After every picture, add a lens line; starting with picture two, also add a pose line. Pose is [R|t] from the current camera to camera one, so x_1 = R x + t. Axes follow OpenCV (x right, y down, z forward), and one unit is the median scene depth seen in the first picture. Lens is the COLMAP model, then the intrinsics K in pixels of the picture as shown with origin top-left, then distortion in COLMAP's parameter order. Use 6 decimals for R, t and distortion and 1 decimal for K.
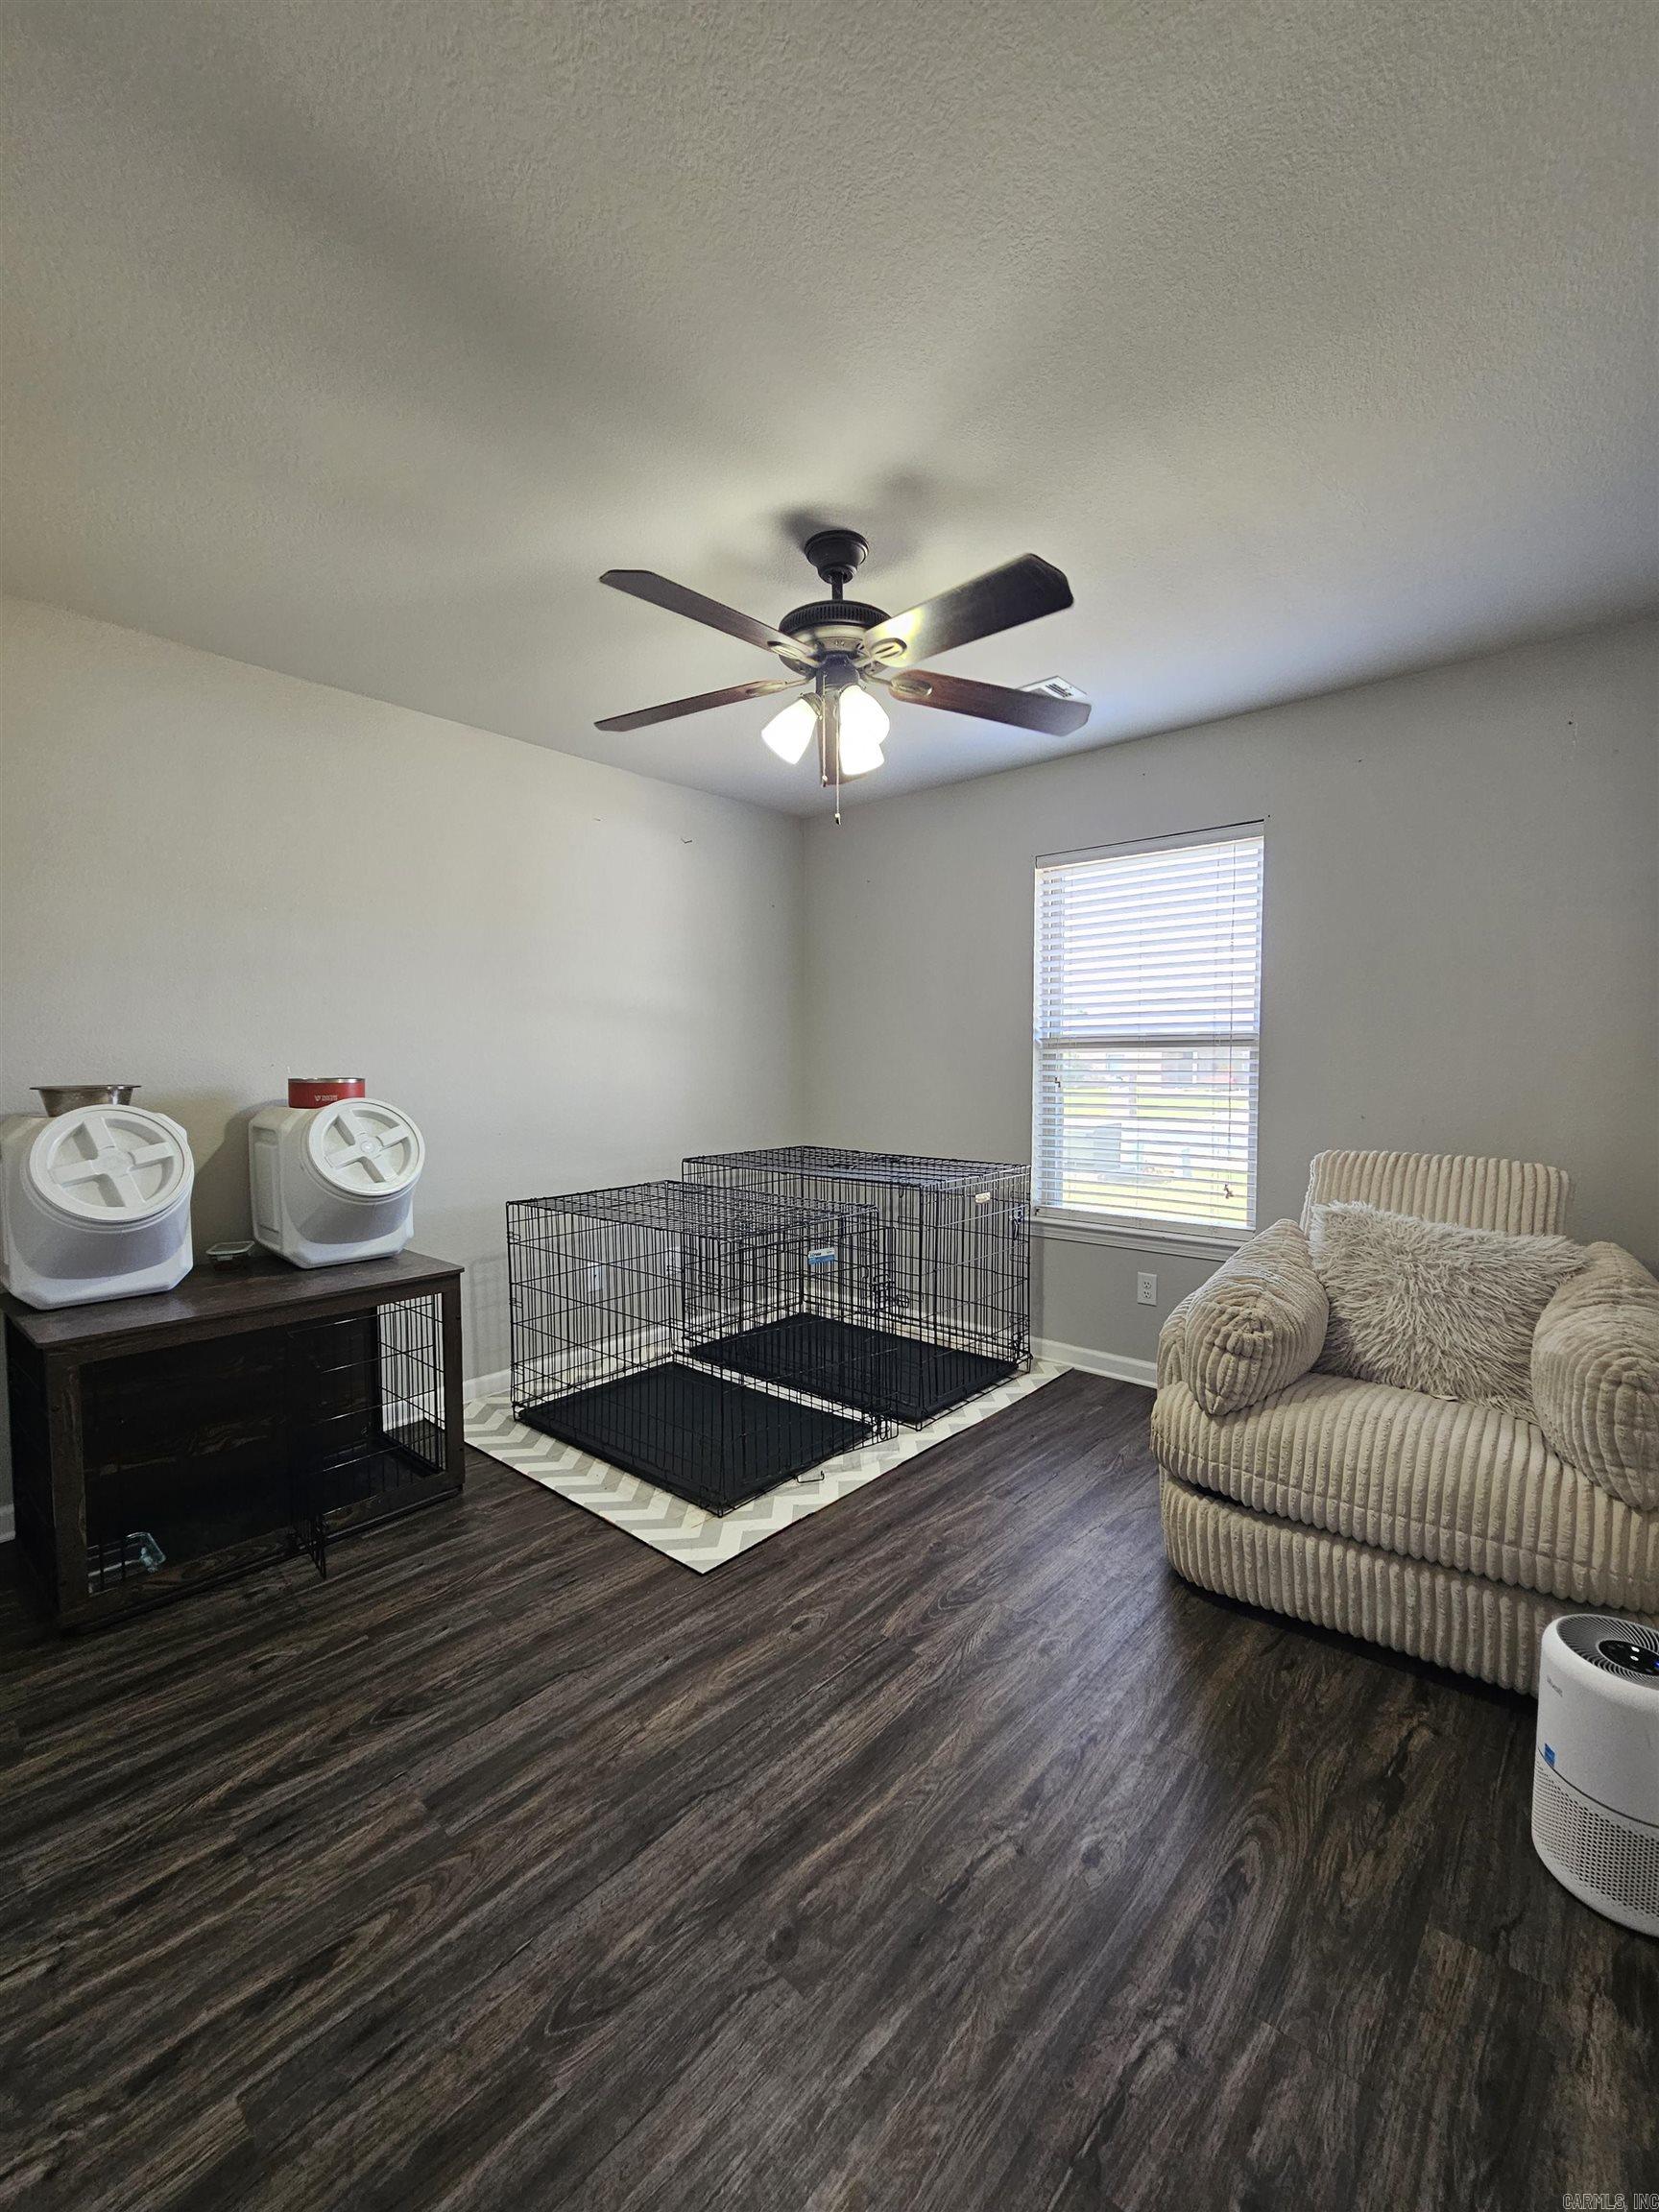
lens RADIAL K [[910.3, 0, 832.0], [0, 910.3, 1108.3], [0, 0, 1]] dist [-0.004755, 0.001248]
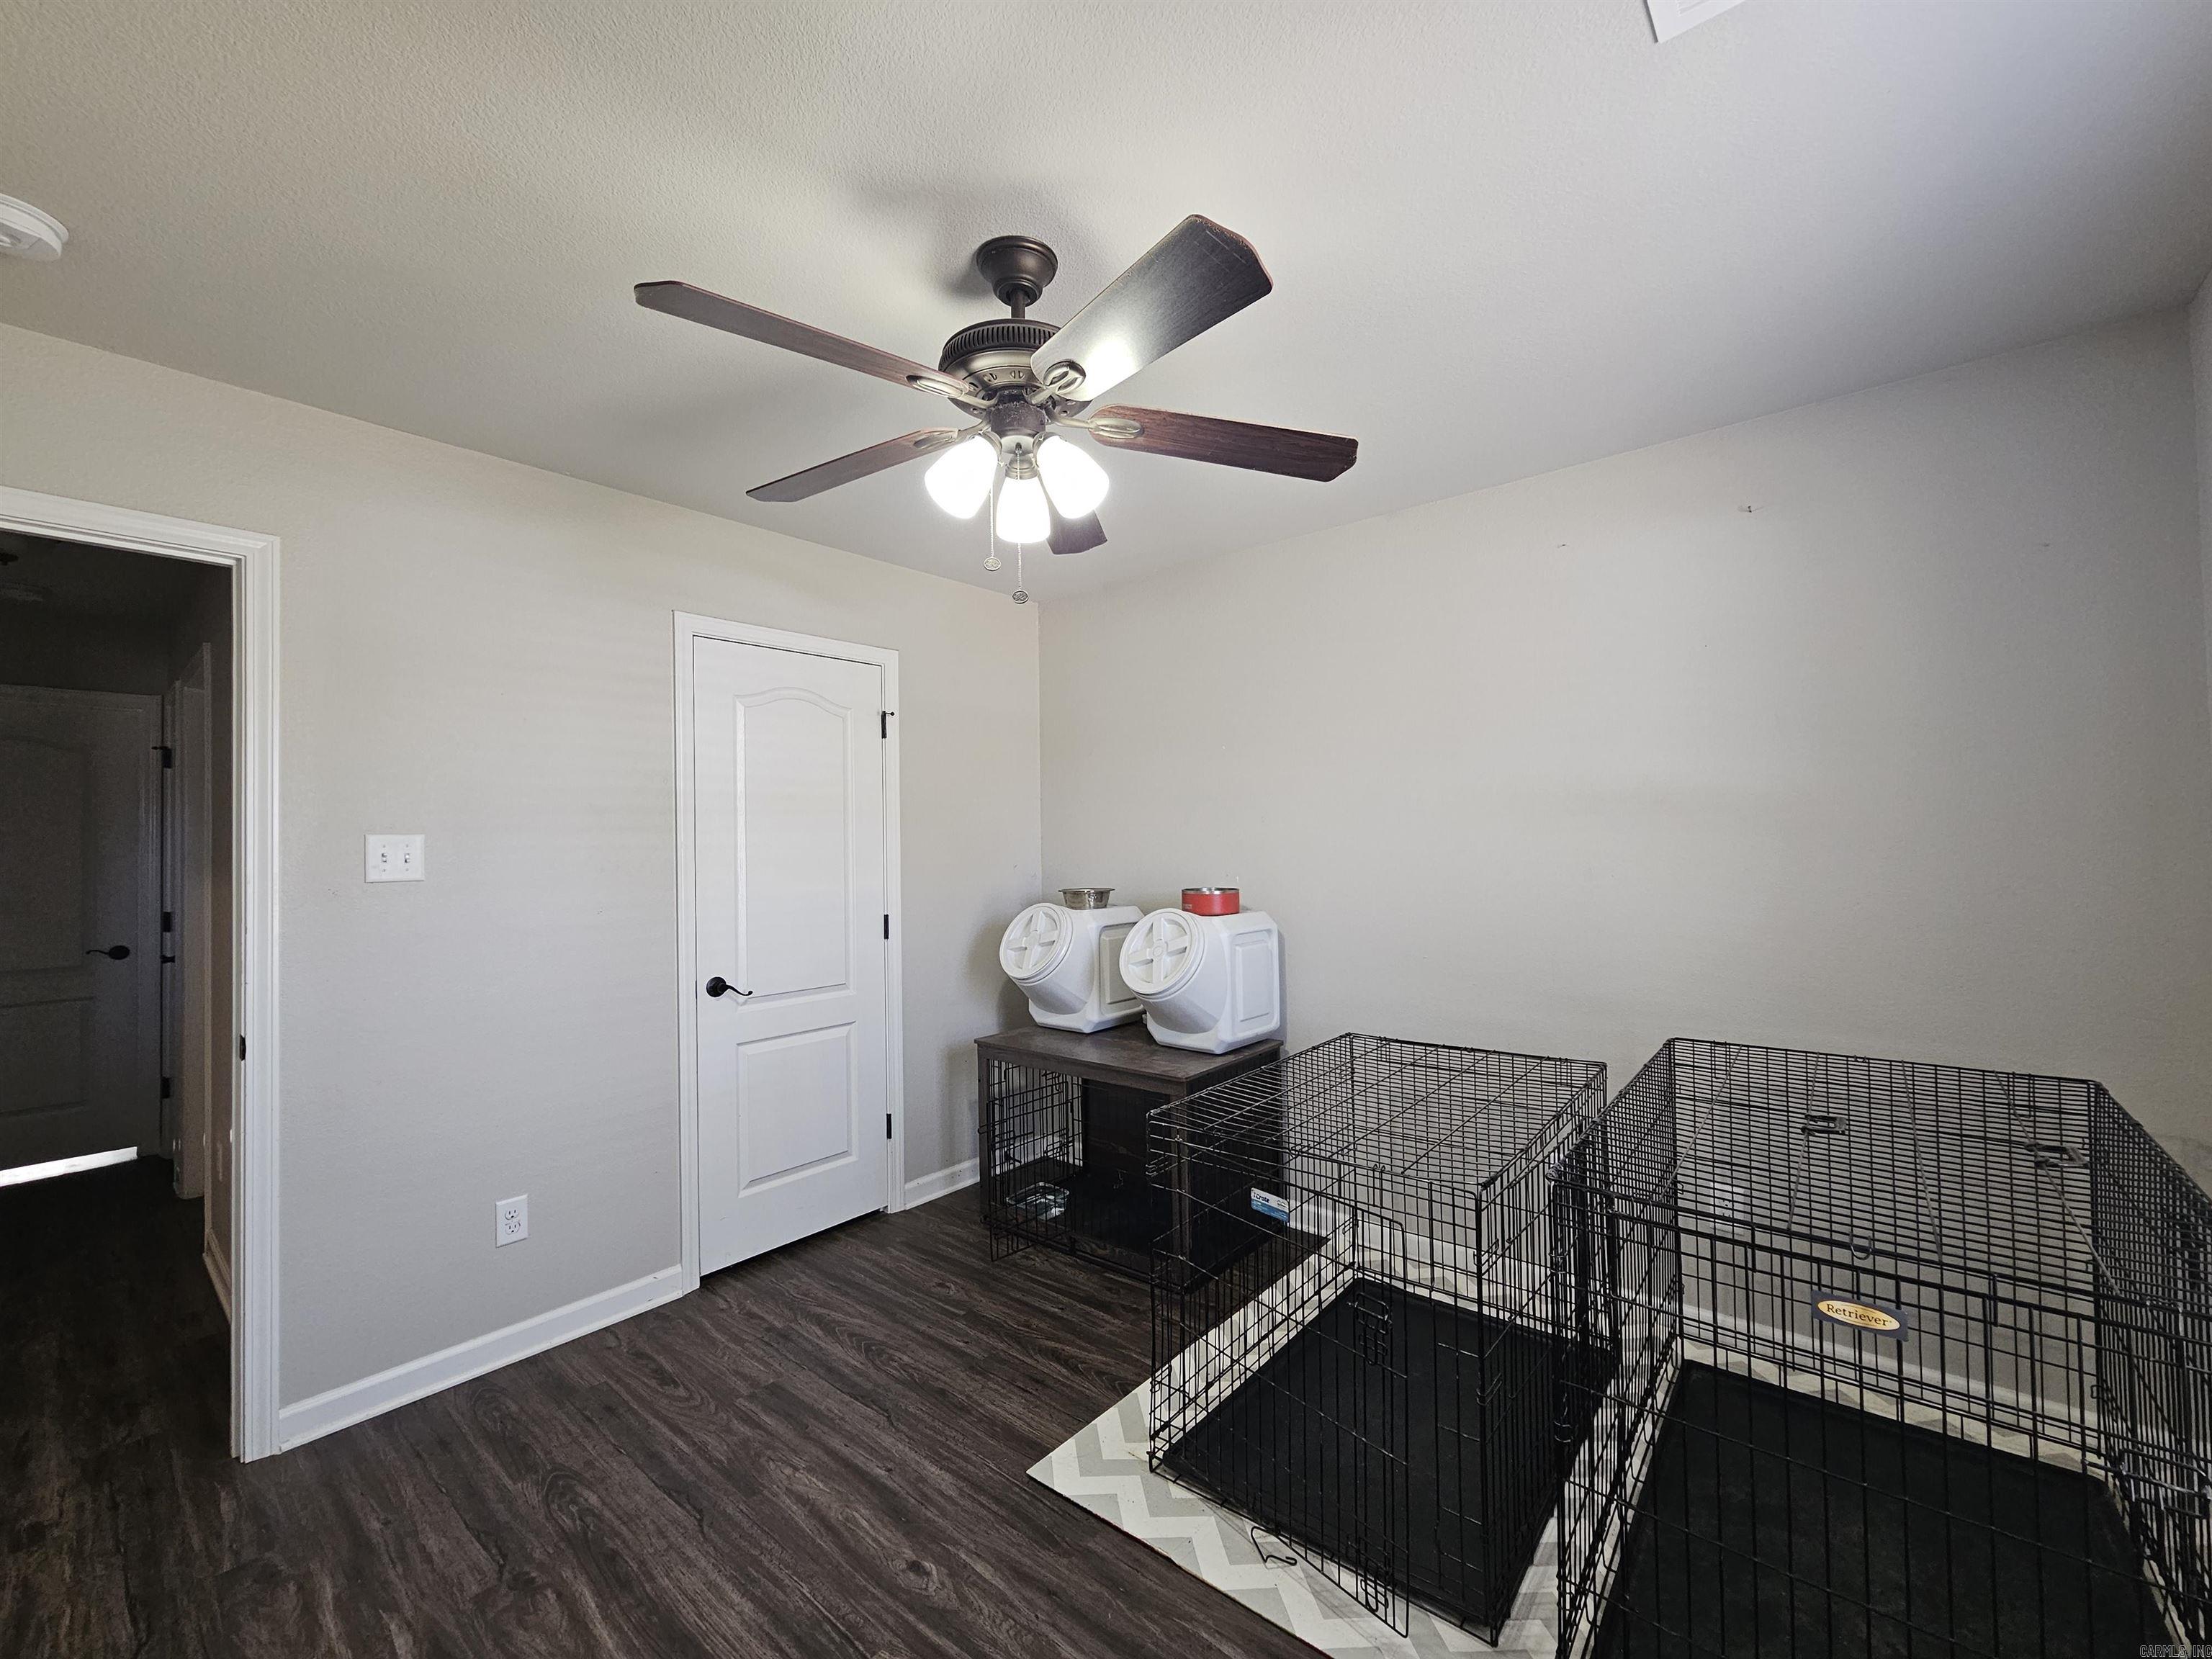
lens RADIAL K [[910.3, 0, 1107.8], [0, 910.3, 828.2], [0, 0, 1]] dist [-0.004755, 0.001248]
pose [[0.029099, -0.017588, -0.999422, 0.797279], [-0.041211, 0.998974, -0.018780, -0.109311], [0.998727, 0.041734, 0.028345, 1.079877]]
